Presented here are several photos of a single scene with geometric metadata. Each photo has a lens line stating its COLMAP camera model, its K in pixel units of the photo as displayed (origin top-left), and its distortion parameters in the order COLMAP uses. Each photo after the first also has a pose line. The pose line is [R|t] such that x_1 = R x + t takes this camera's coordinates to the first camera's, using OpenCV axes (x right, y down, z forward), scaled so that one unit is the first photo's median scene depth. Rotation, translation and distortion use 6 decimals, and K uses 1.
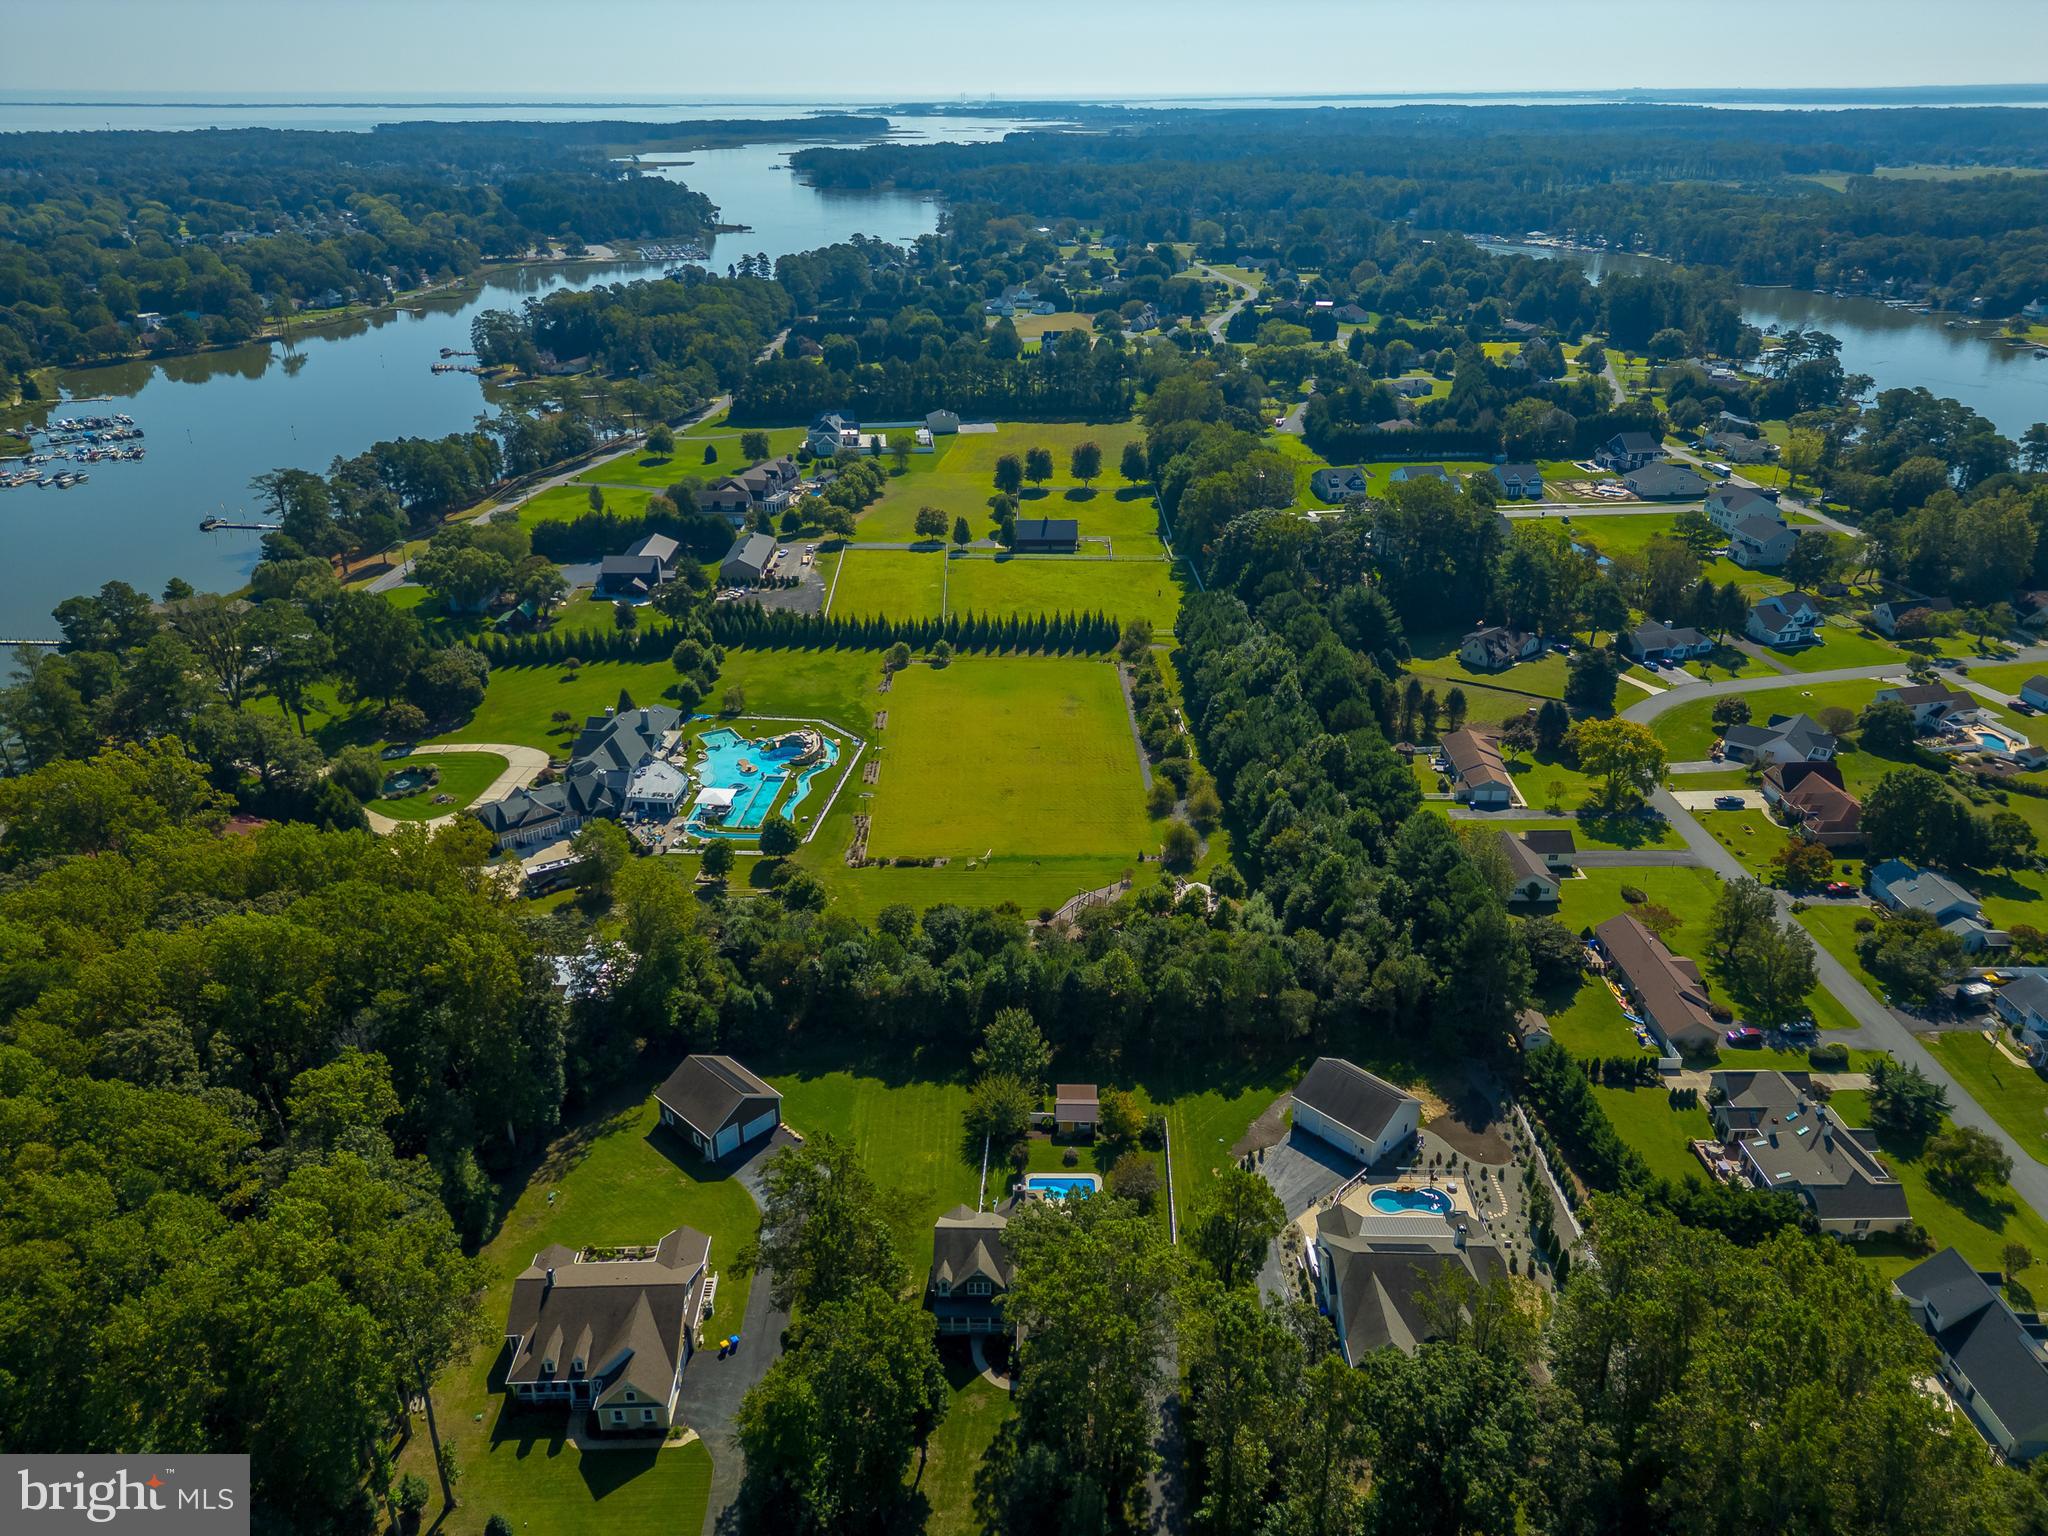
lens RADIAL K [[1418.4, 0, 1018.8], [0, 1418.4, 773.7], [0, 0, 1]] dist [0.092169, -0.094471]
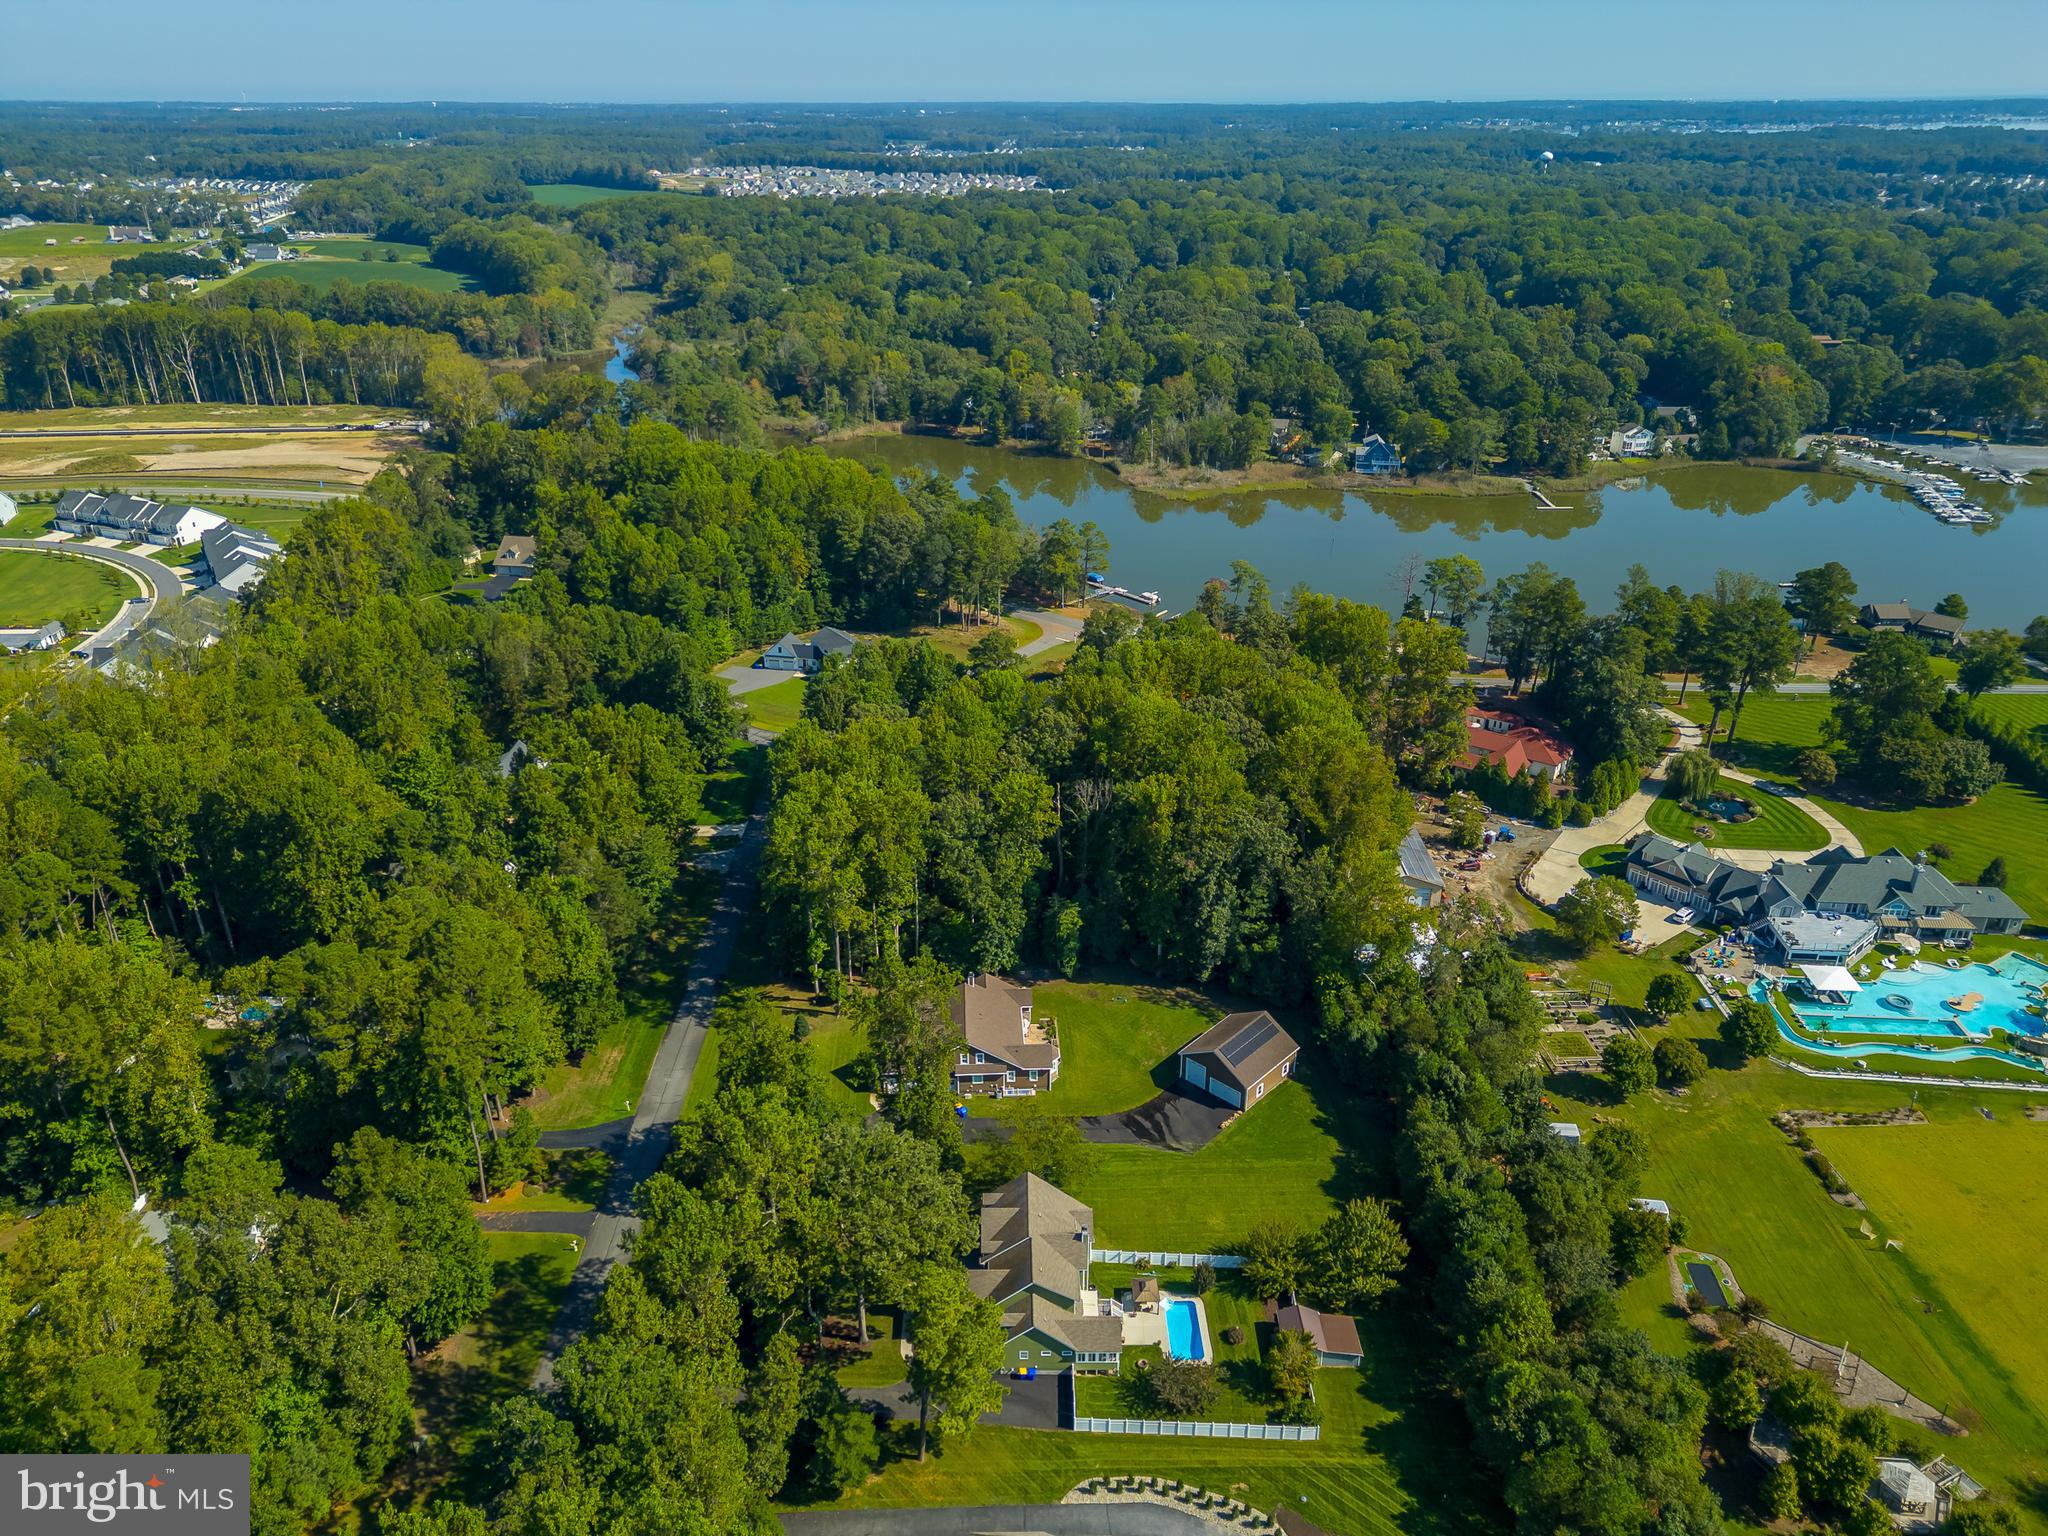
lens RADIAL K [[1418.4, 0, 1018.8], [0, 1418.4, 773.7], [0, 0, 1]] dist [0.092169, -0.094471]
pose [[0.025062, 0.432253, -0.901404, 0.587334], [-0.429565, 0.818854, 0.380725, -0.247477], [0.902688, 0.377670, 0.206203, 0.512854]]
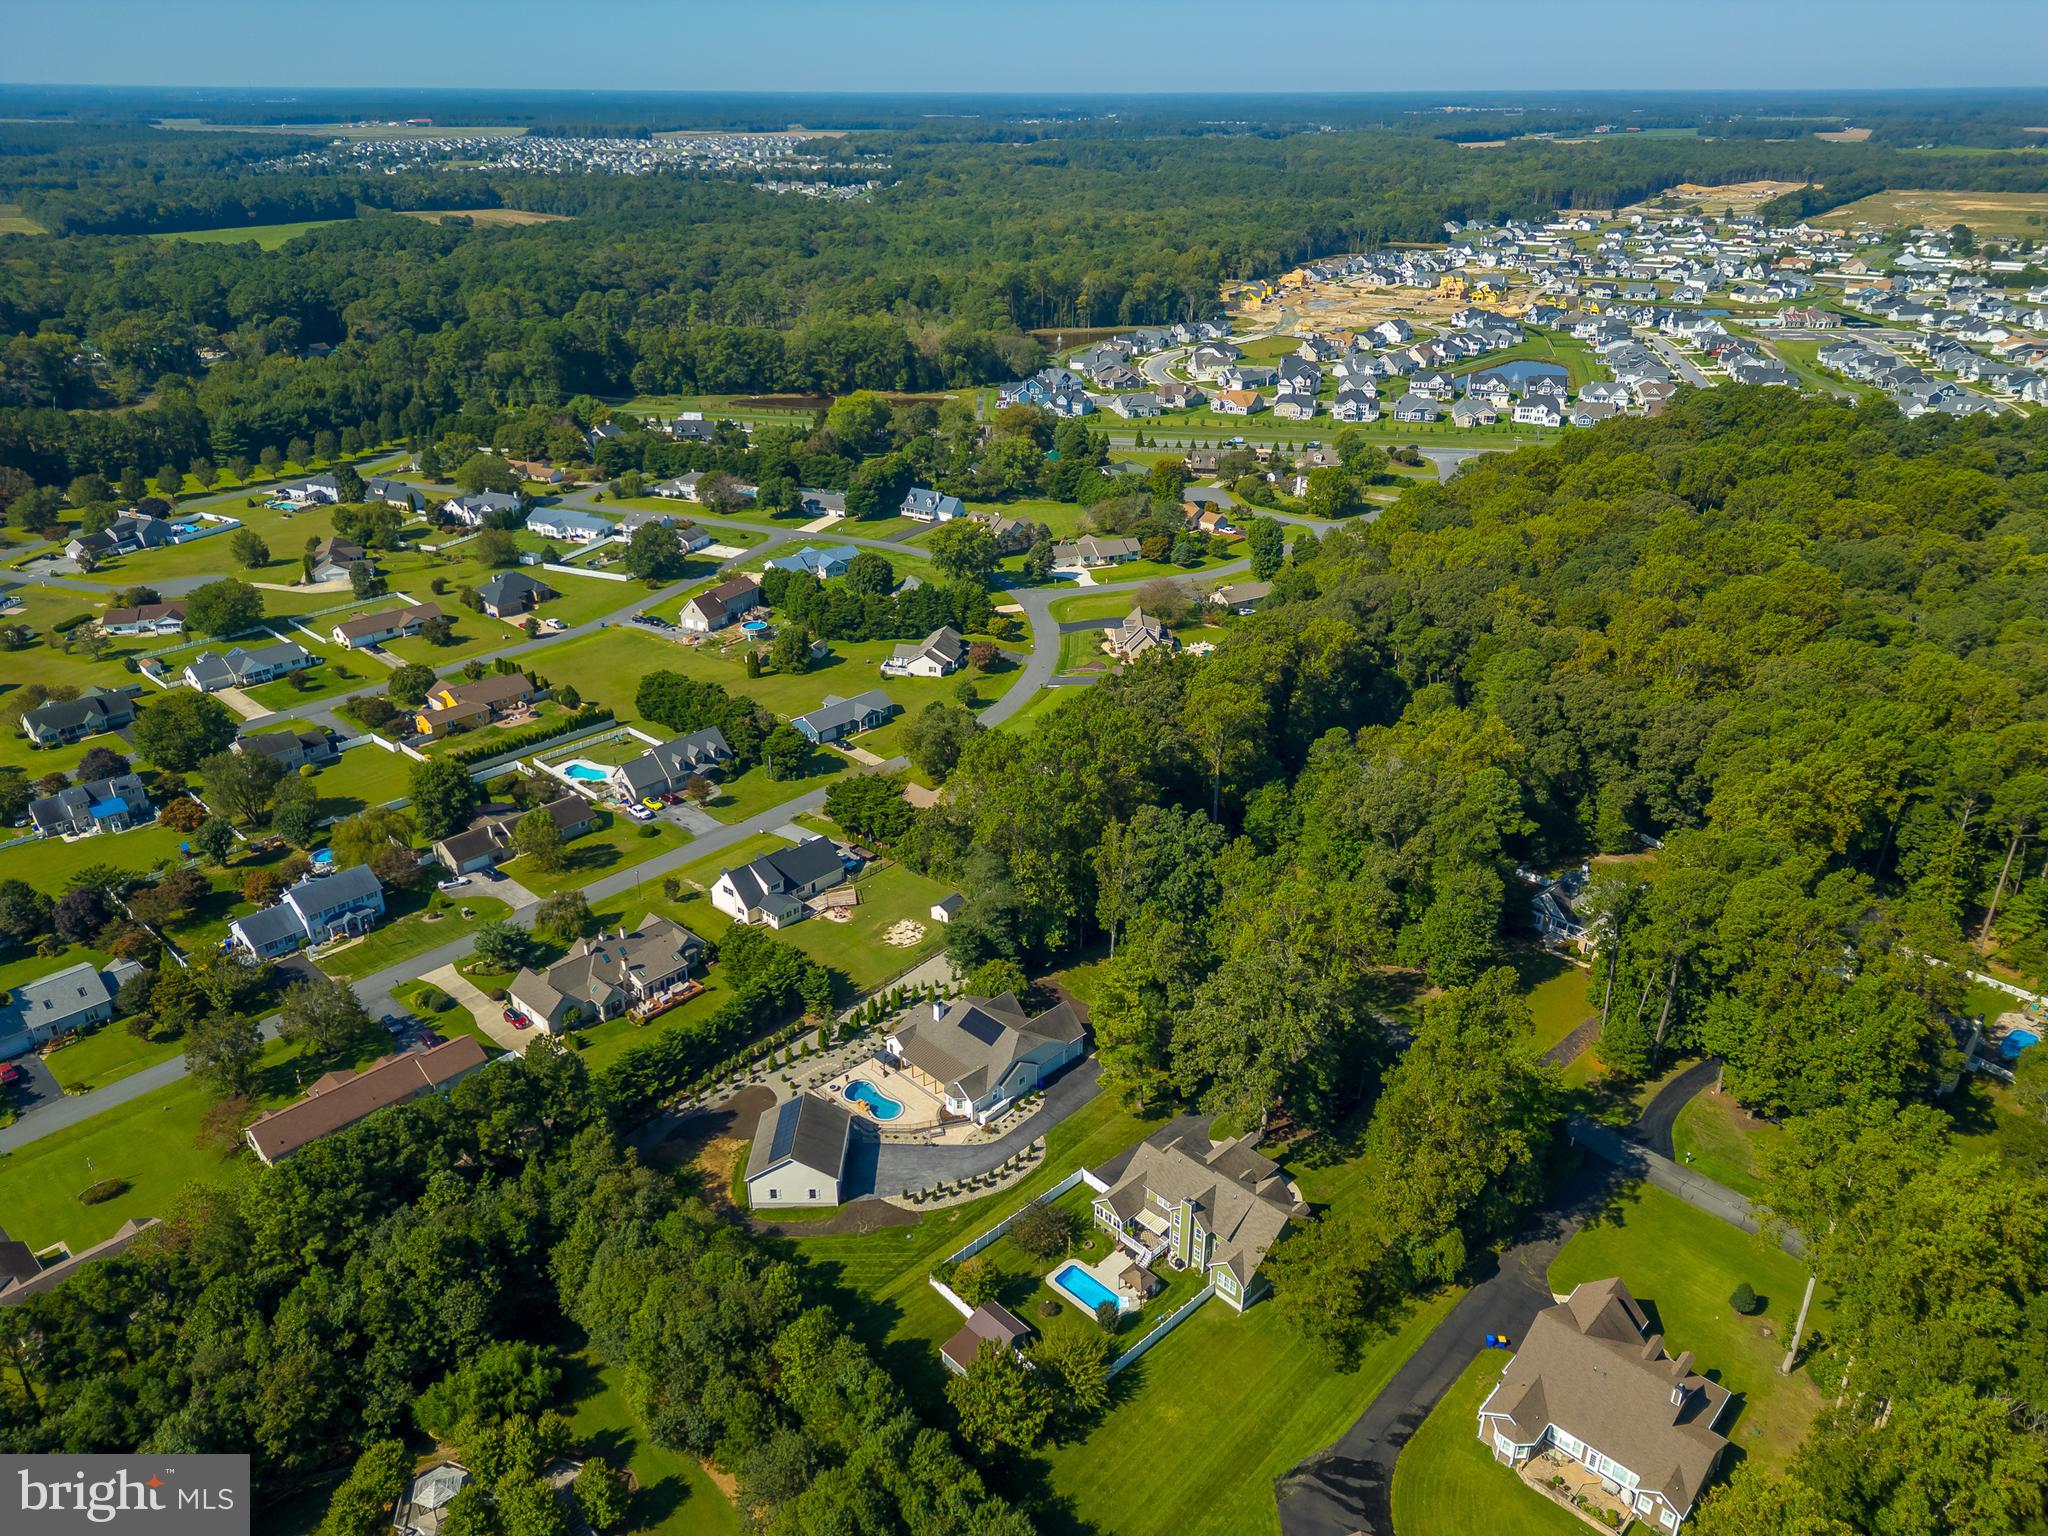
lens RADIAL K [[1425.7, 0, 1020.7], [0, 1425.7, 766.3], [0, 0, 1]] dist [0.079902, -0.070944]
pose [[-0.713086, -0.298245, 0.634475, -0.364949], [0.303386, 0.684600, 0.662782, -0.486963], [-0.632033, 0.665111, -0.397695, 1.010567]]
